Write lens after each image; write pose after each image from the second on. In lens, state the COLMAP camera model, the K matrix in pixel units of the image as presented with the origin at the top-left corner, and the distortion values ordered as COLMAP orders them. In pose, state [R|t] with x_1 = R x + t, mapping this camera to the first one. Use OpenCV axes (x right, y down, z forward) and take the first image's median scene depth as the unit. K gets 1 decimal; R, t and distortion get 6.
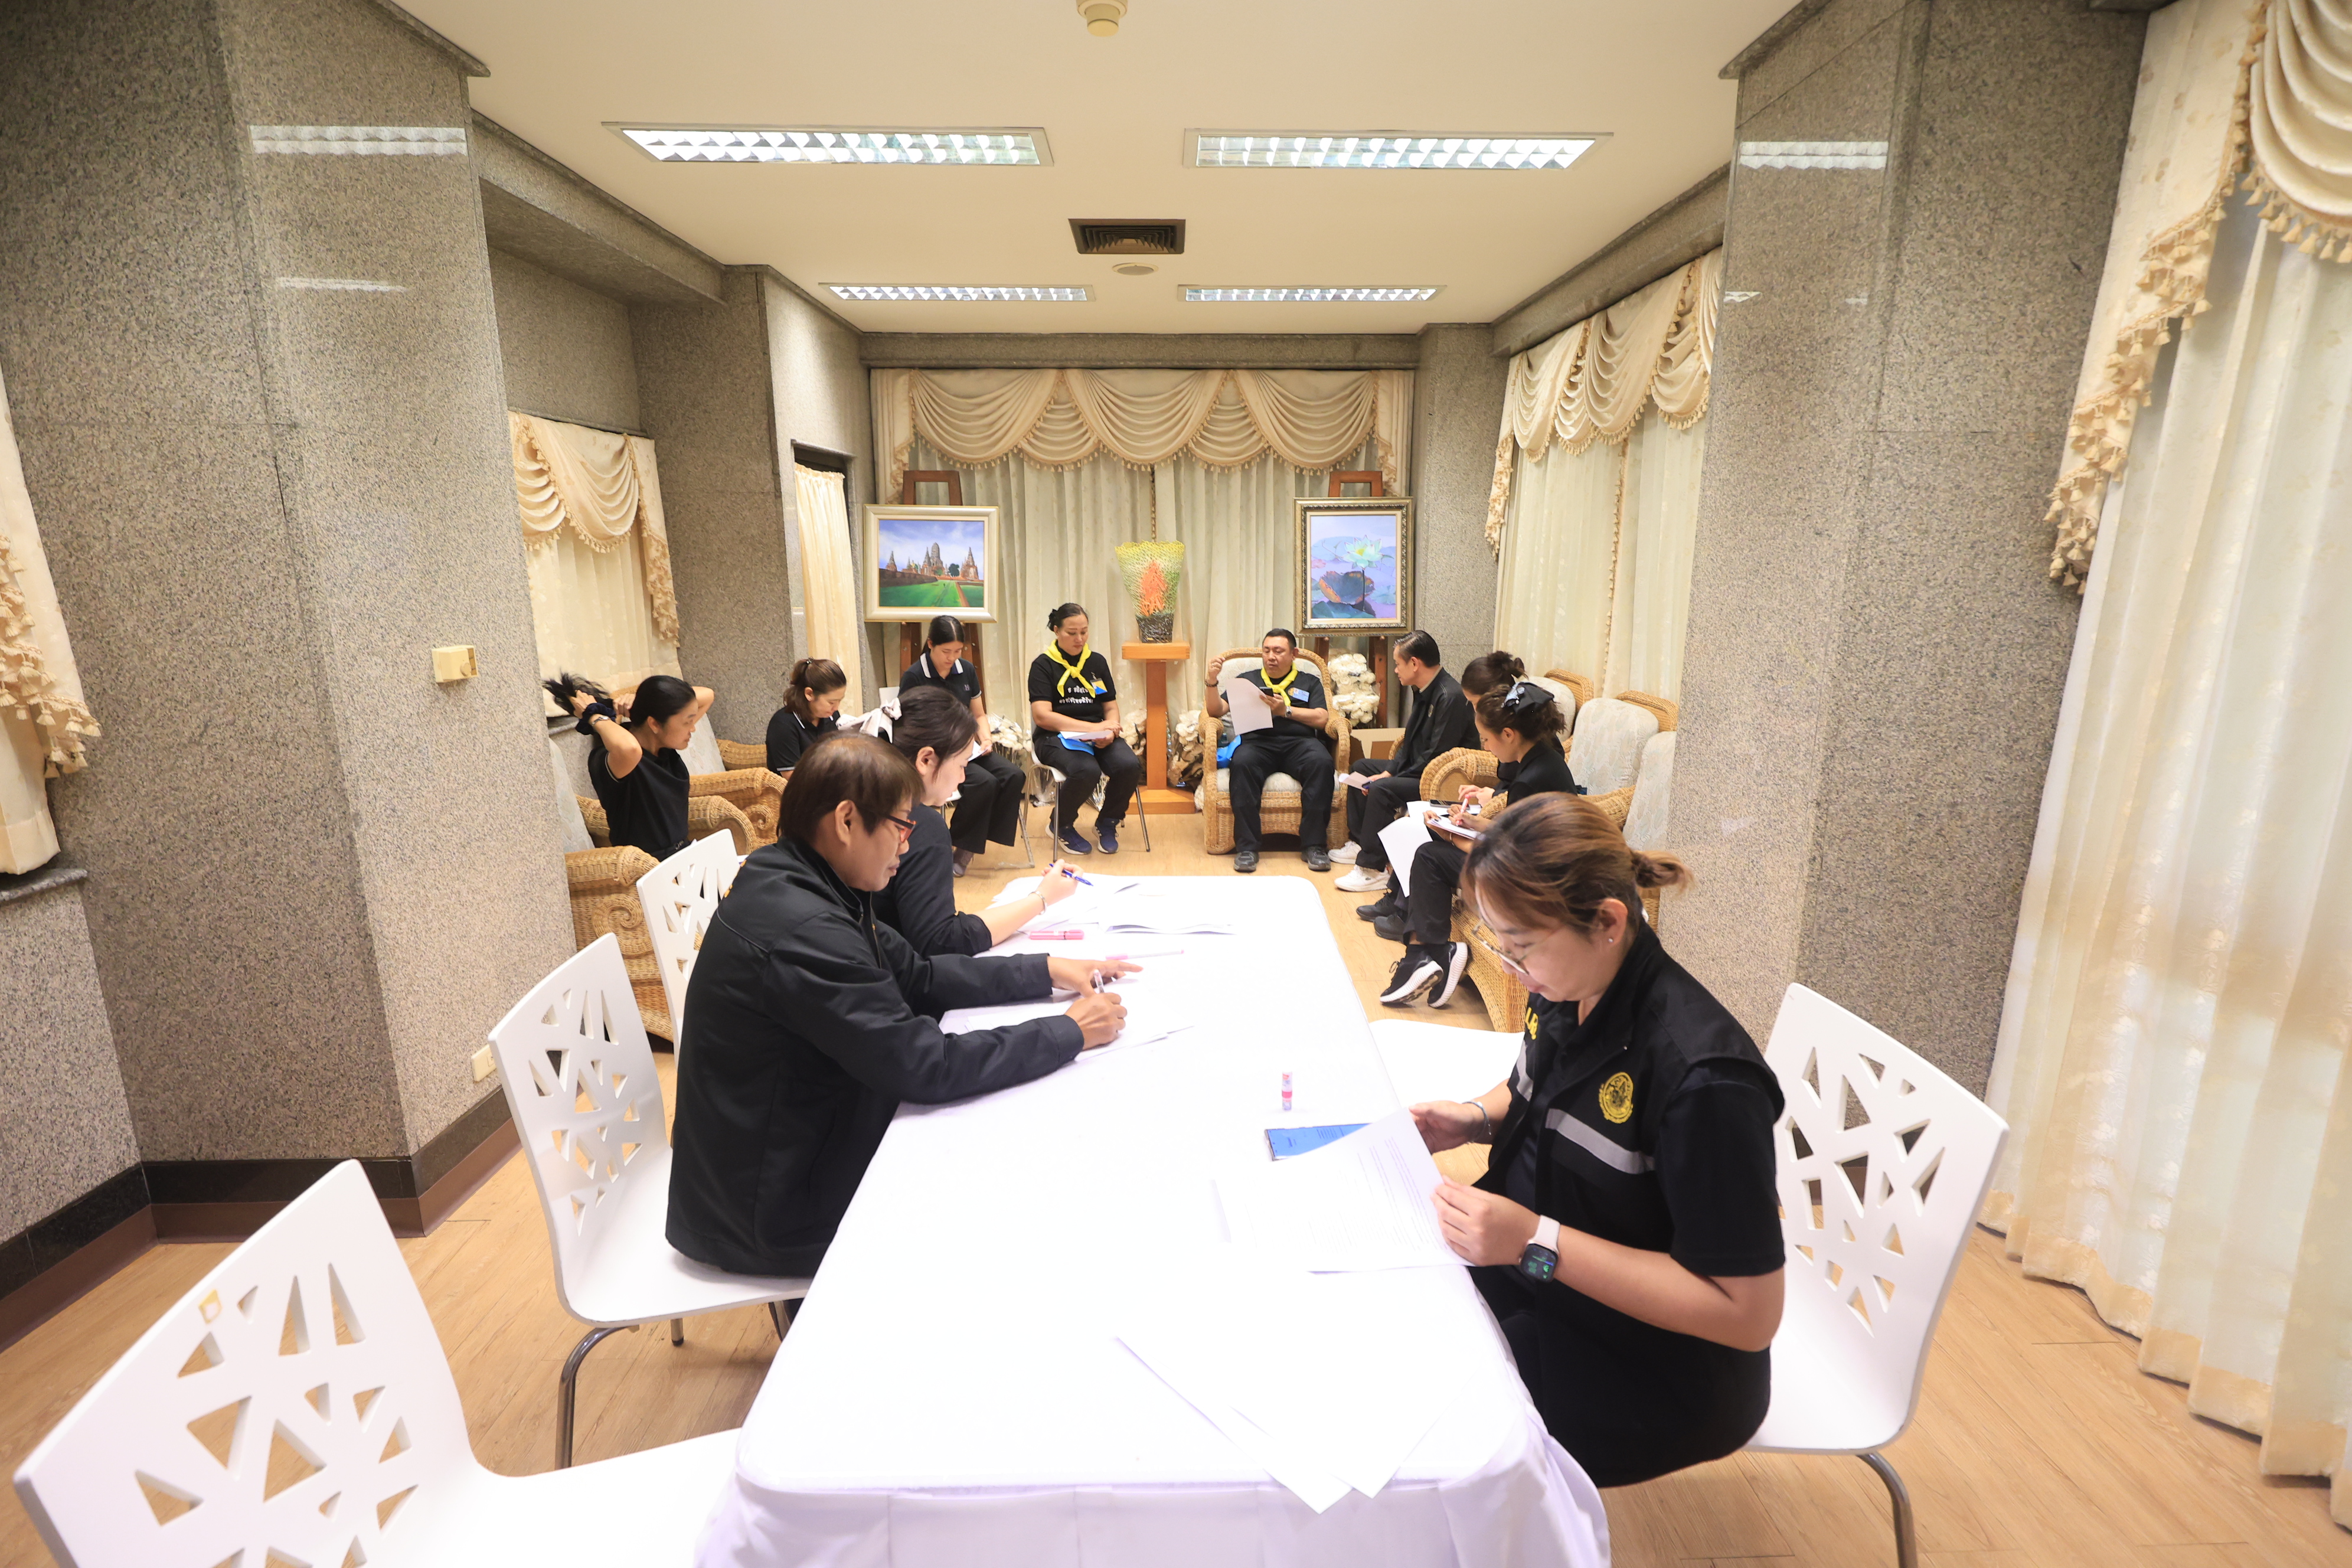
lens RADIAL K [[1091.8, 0, 1182.3], [0, 1091.8, 778.1], [0, 0, 1]] dist [0.004698, 0.000908]
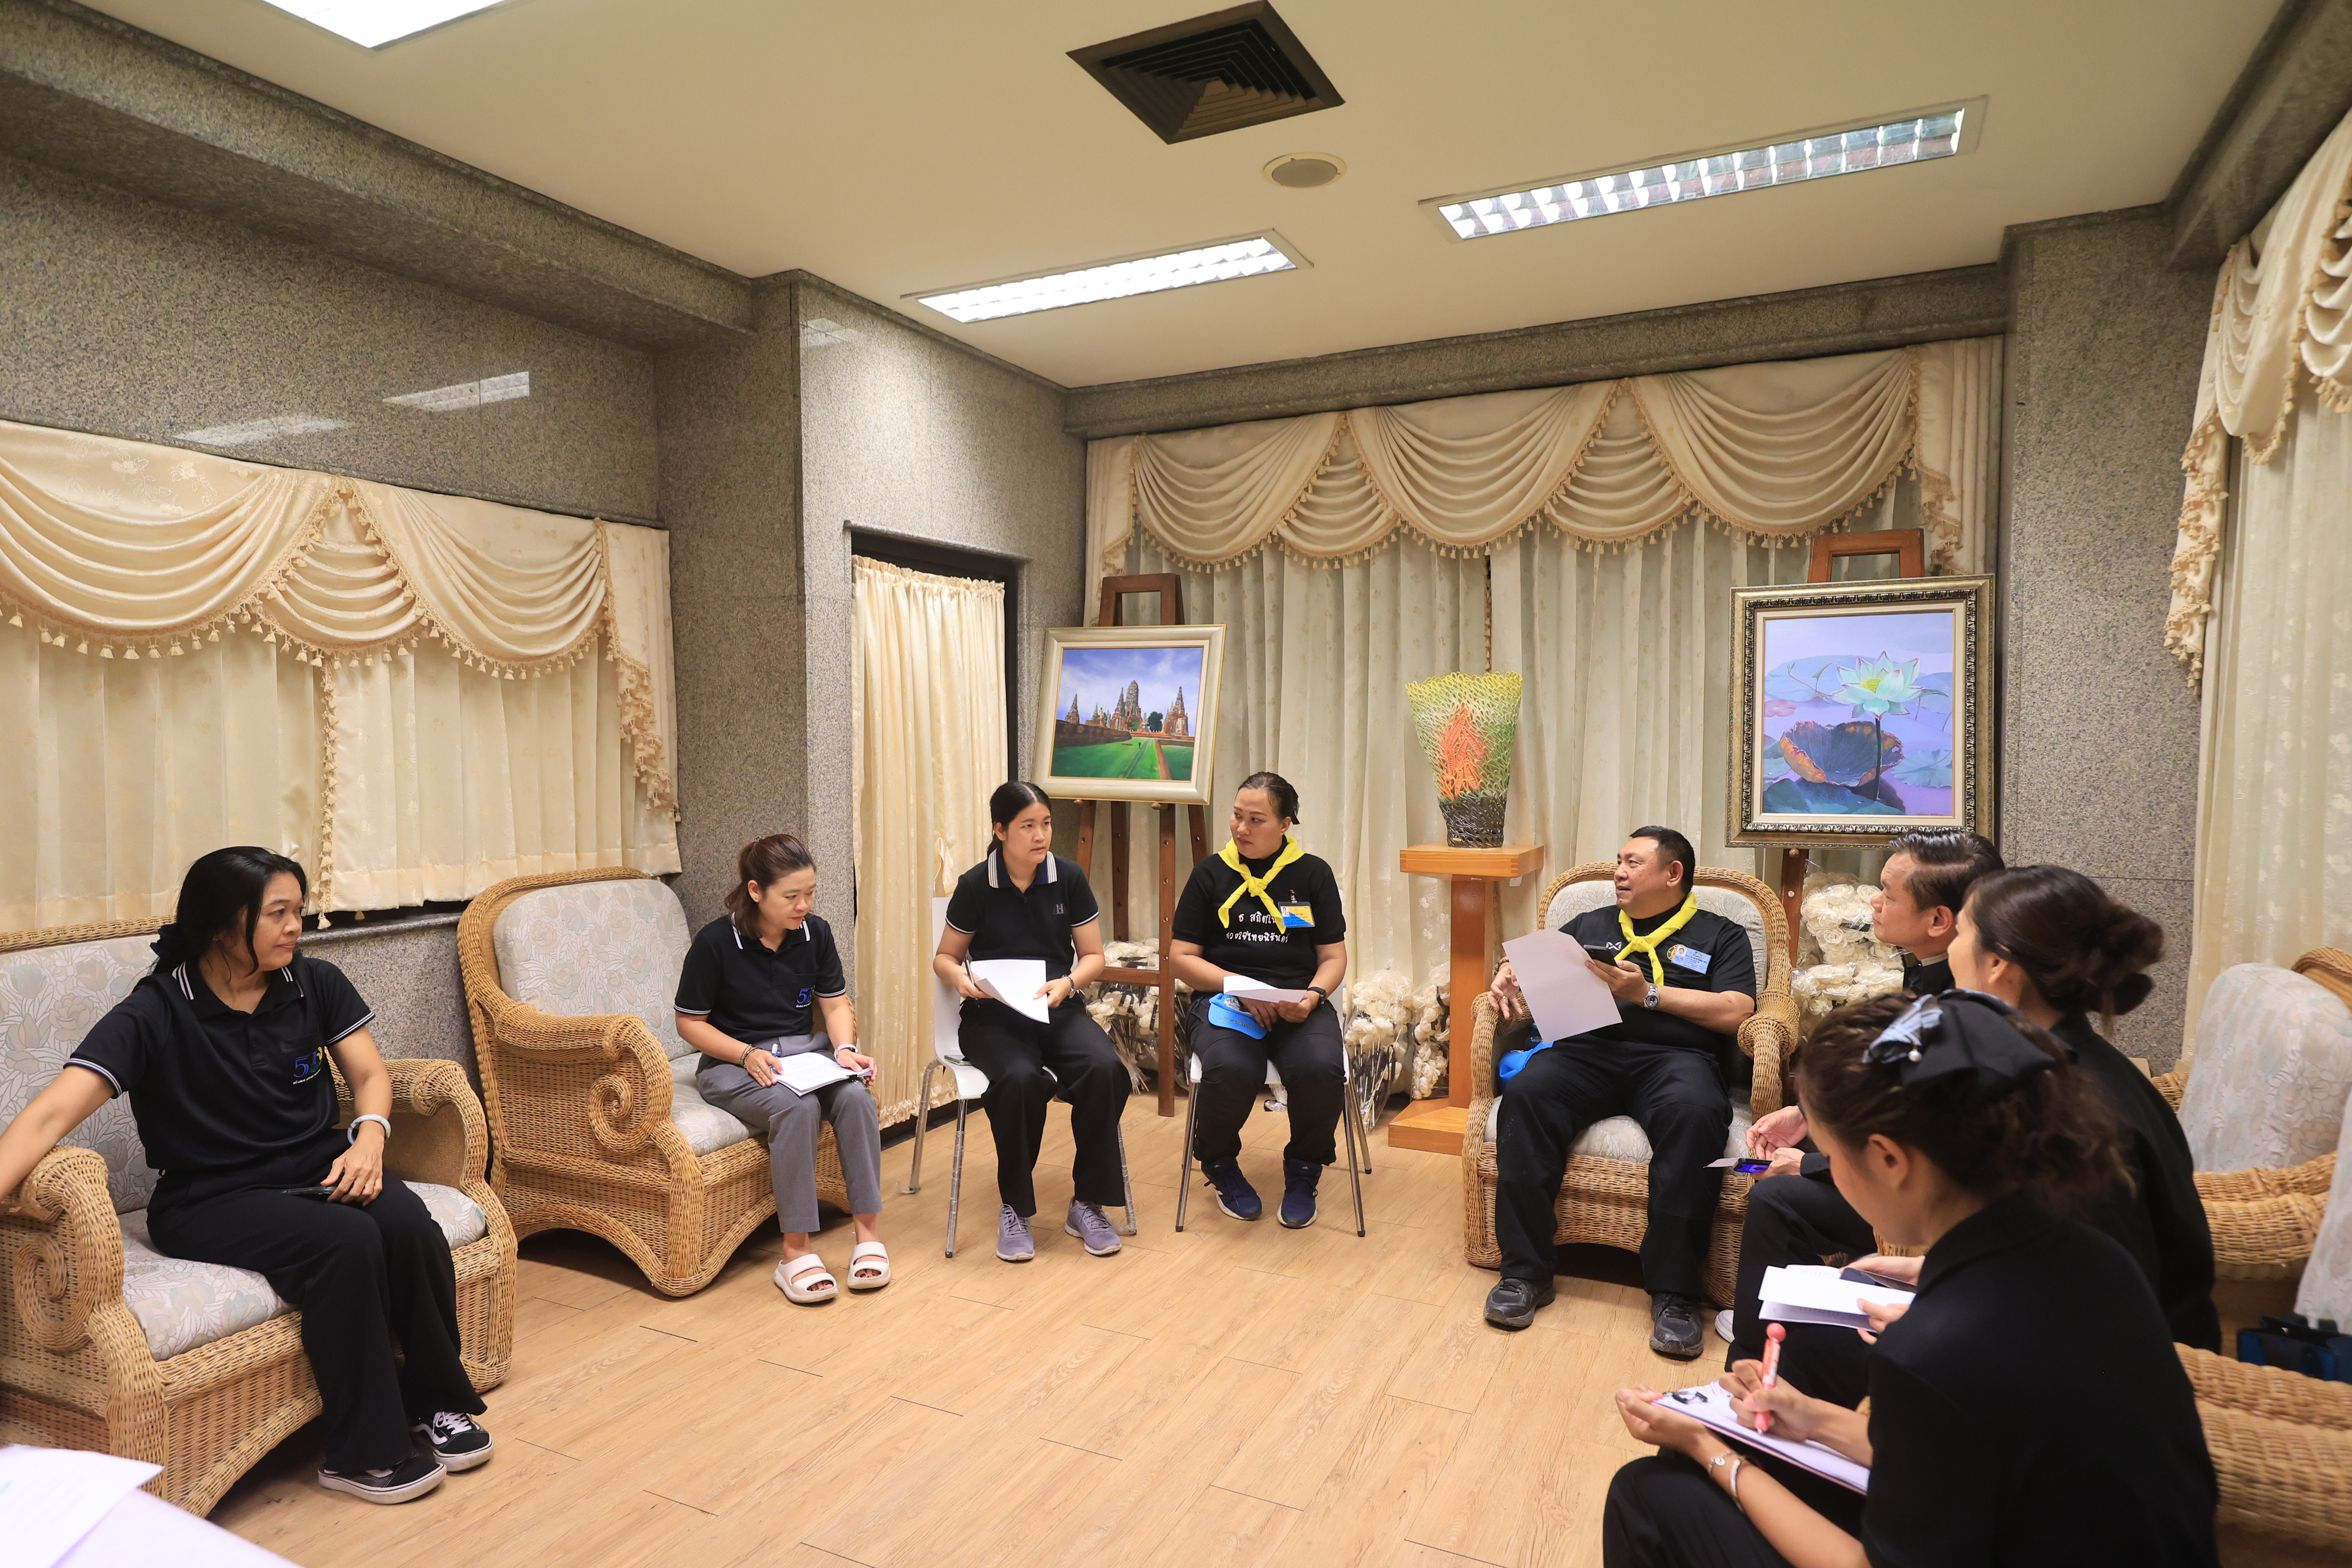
lens RADIAL K [[1327.4, 0, 1187.5], [0, 1327.4, 790.5], [0, 0, 1]] dist [0.011600, -0.004304]
pose [[0.887402, 0.020159, -0.460555, 0.169897], [-0.096479, 0.985041, -0.142780, -0.040833], [0.450787, 0.171137, 0.876073, 0.331162]]
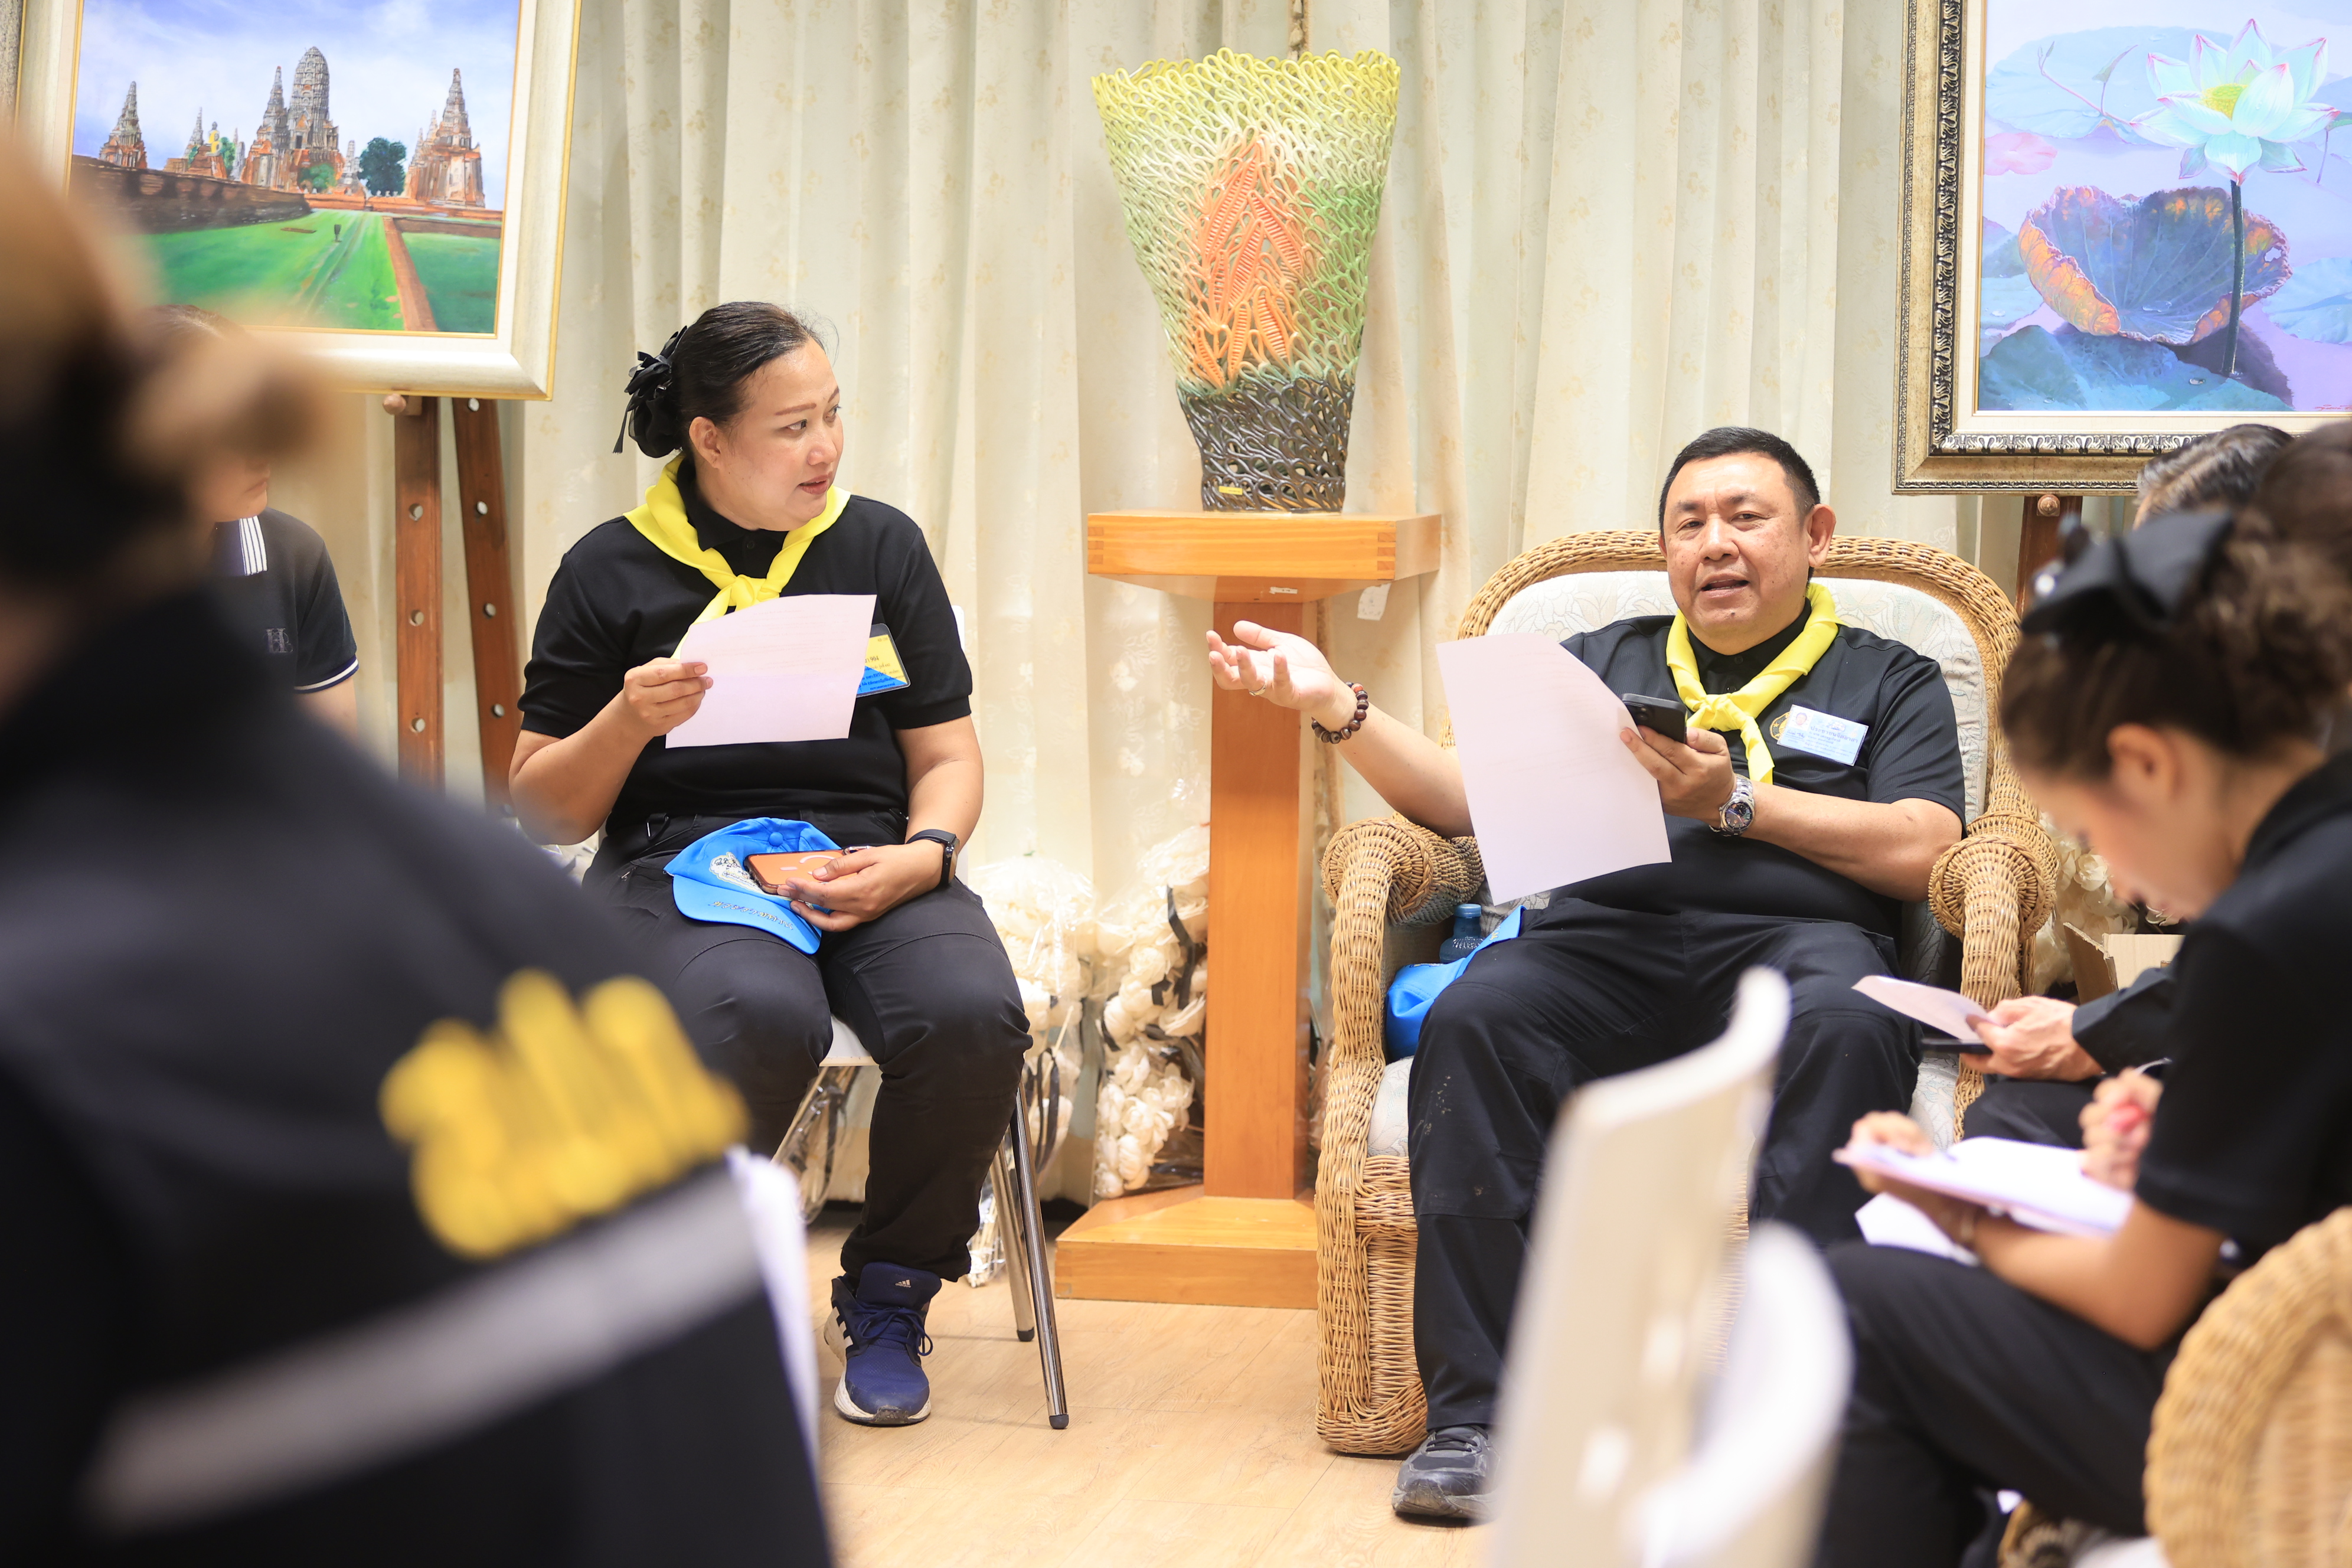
lens RADIAL K [[5207.7, 0, 1184.1], [0, 5207.7, 773.6], [0, 0, 1]] dist [0.052623, 0.000000]
pose [[0.977758, 0.030657, -0.207482, 0.183363], [-0.057713, 0.990397, -0.125632, 0.061244], [0.201638, 0.134812, 0.970138, -0.001207]]
